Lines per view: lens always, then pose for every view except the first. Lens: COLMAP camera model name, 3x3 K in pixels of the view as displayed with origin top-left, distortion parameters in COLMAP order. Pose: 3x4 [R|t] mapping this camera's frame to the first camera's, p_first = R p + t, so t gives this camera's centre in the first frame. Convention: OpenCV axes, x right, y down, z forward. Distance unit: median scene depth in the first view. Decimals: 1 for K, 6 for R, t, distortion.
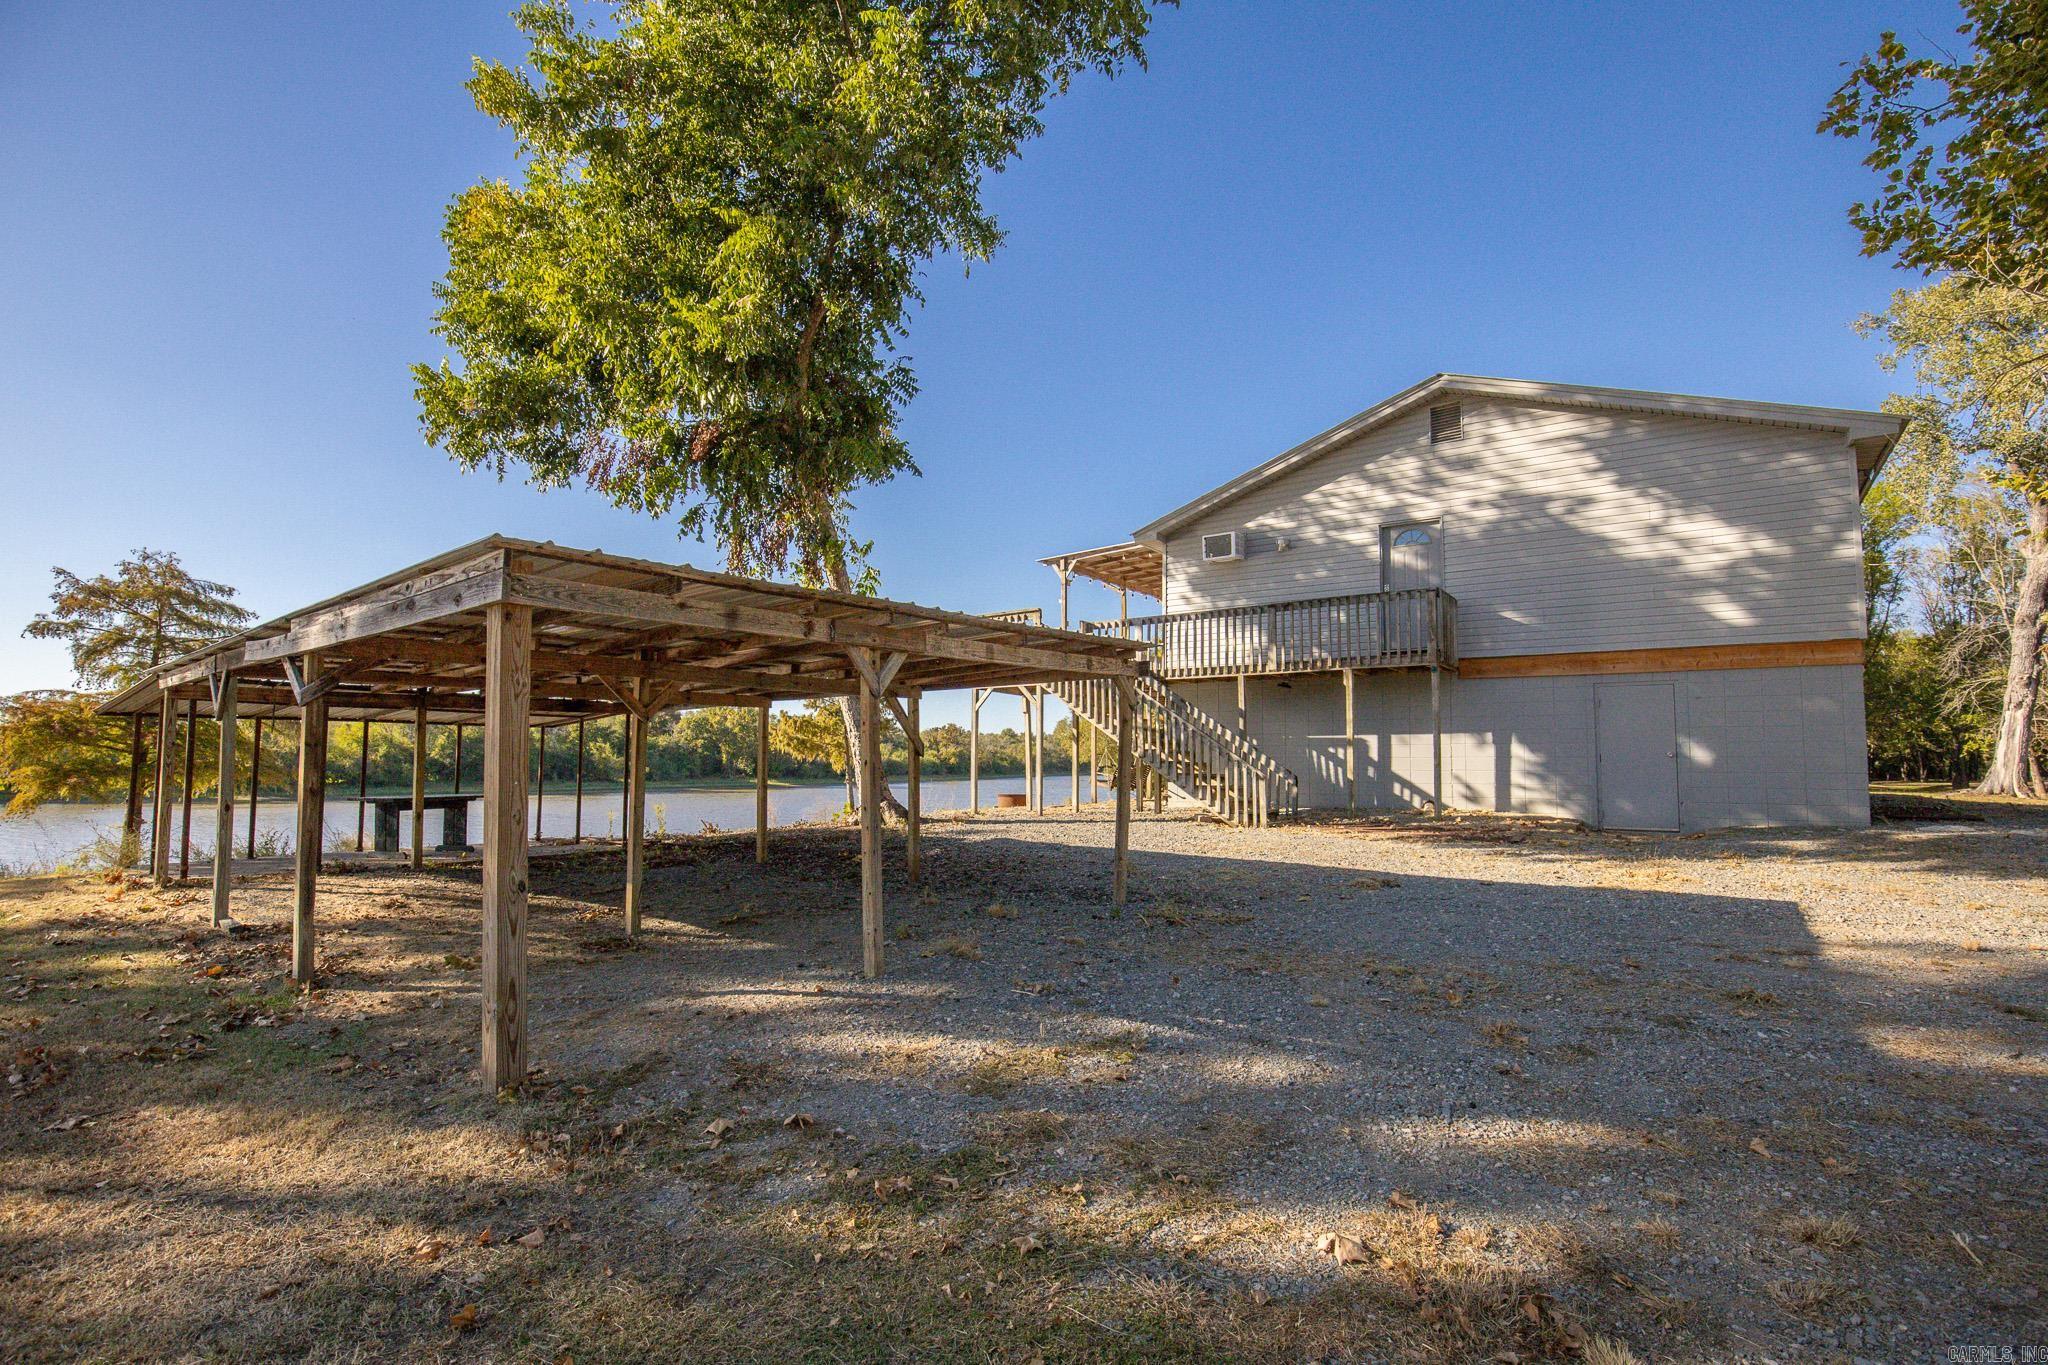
lens RADIAL K [[934.7, 0, 1015.9], [0, 934.7, 681.2], [0, 0, 1]] dist [-0.023316, 0.000526]
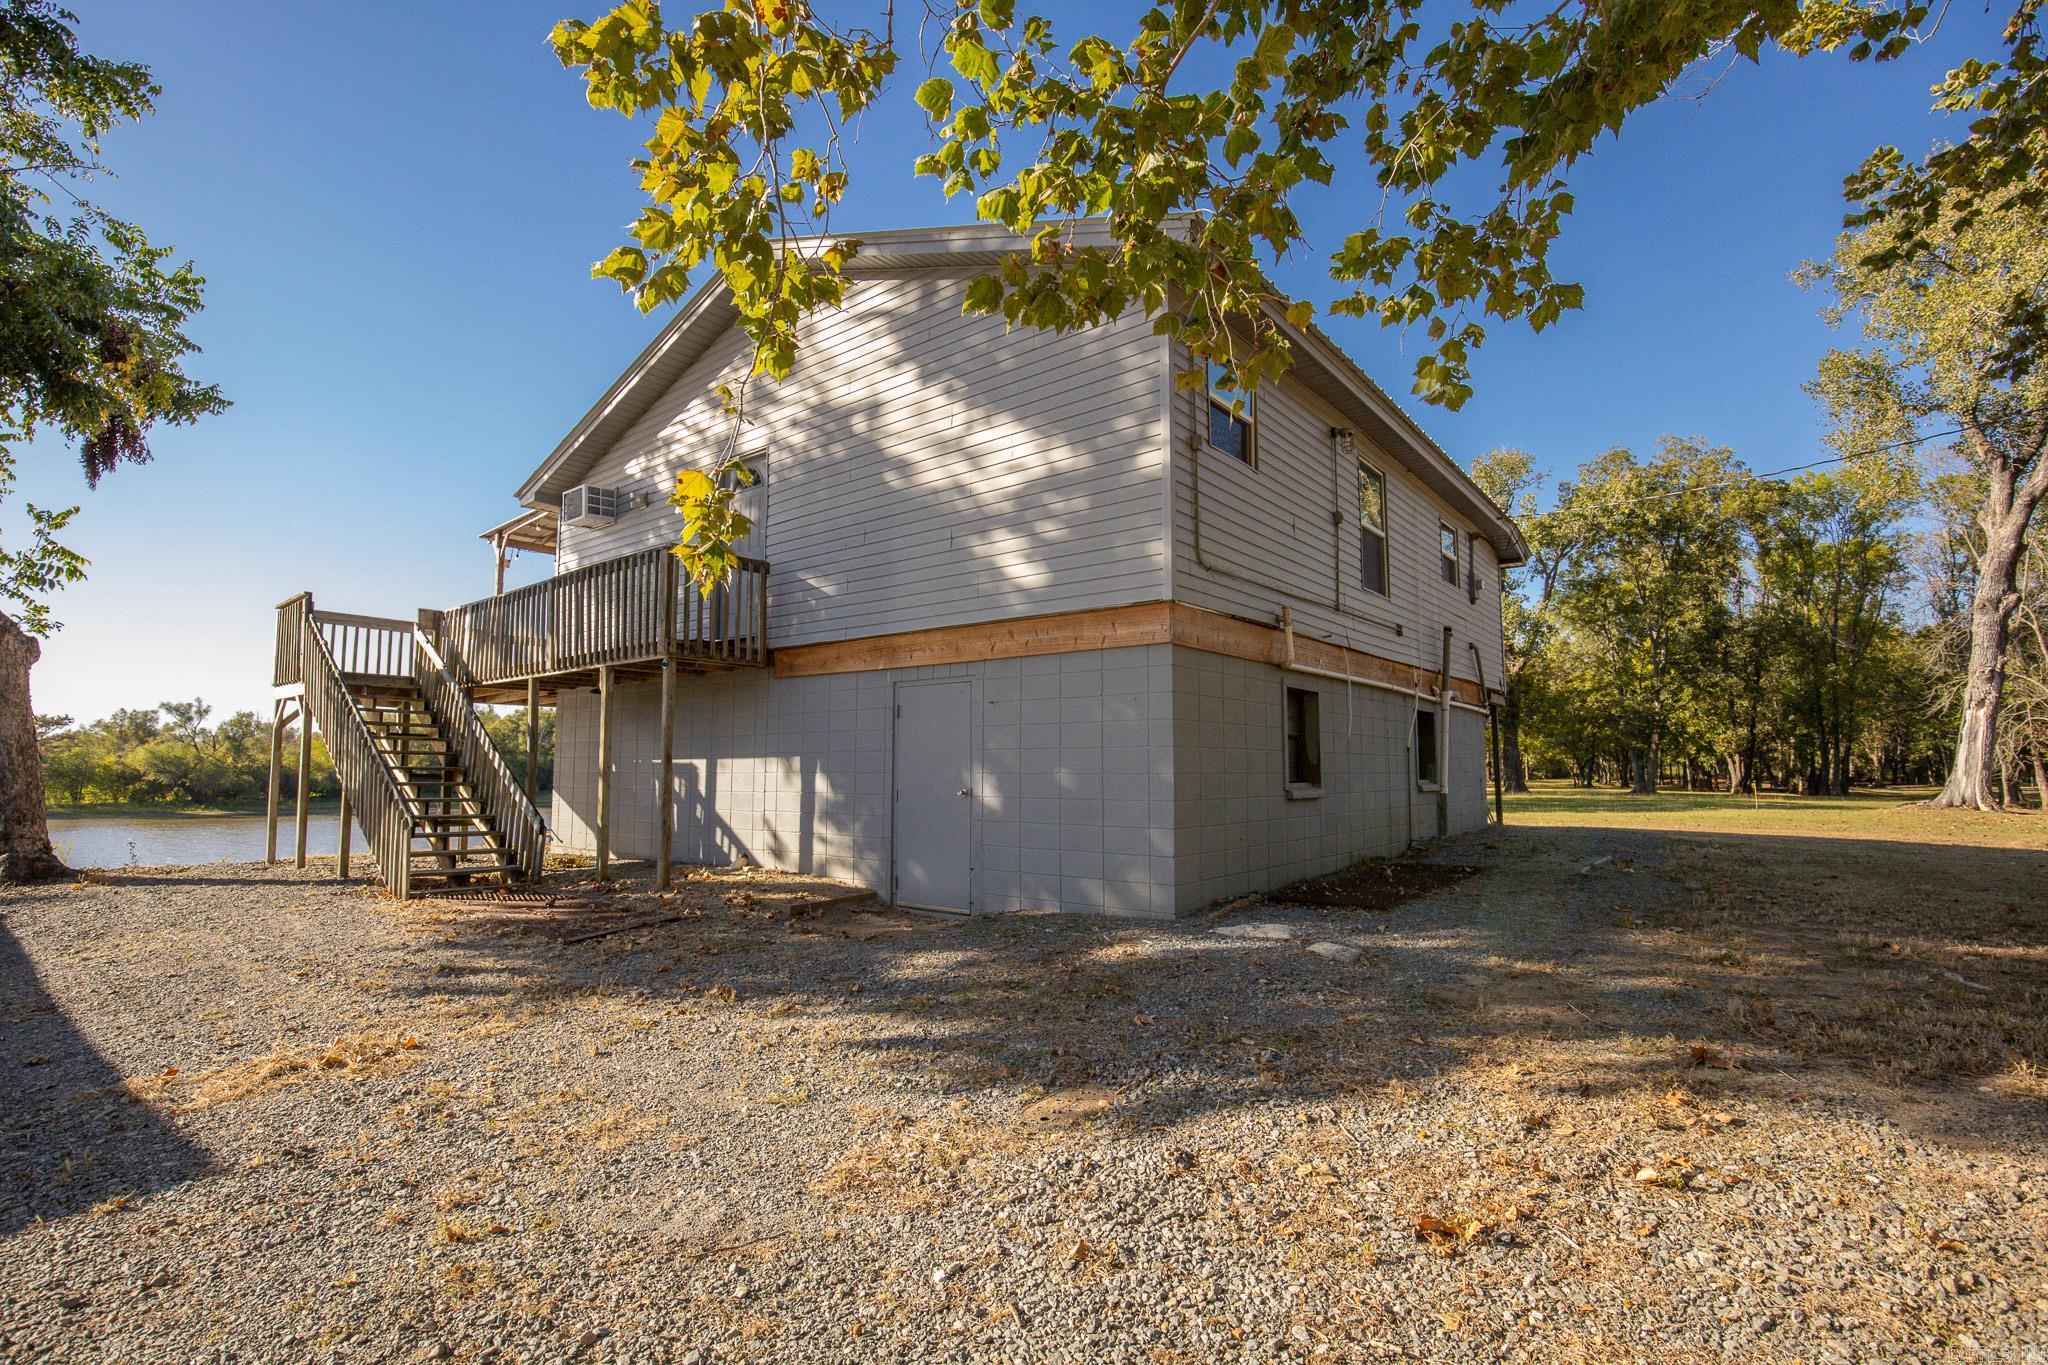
lens RADIAL K [[941.0, 0, 1009.2], [0, 941.0, 686.0], [0, 0, 1]] dist [-0.040022, 0.008827]
pose [[0.999079, -0.012648, -0.040997, 0.694292], [0.012468, 0.999911, -0.004658, 0.008581], [0.041053, 0.004142, 0.999148, 0.317962]]
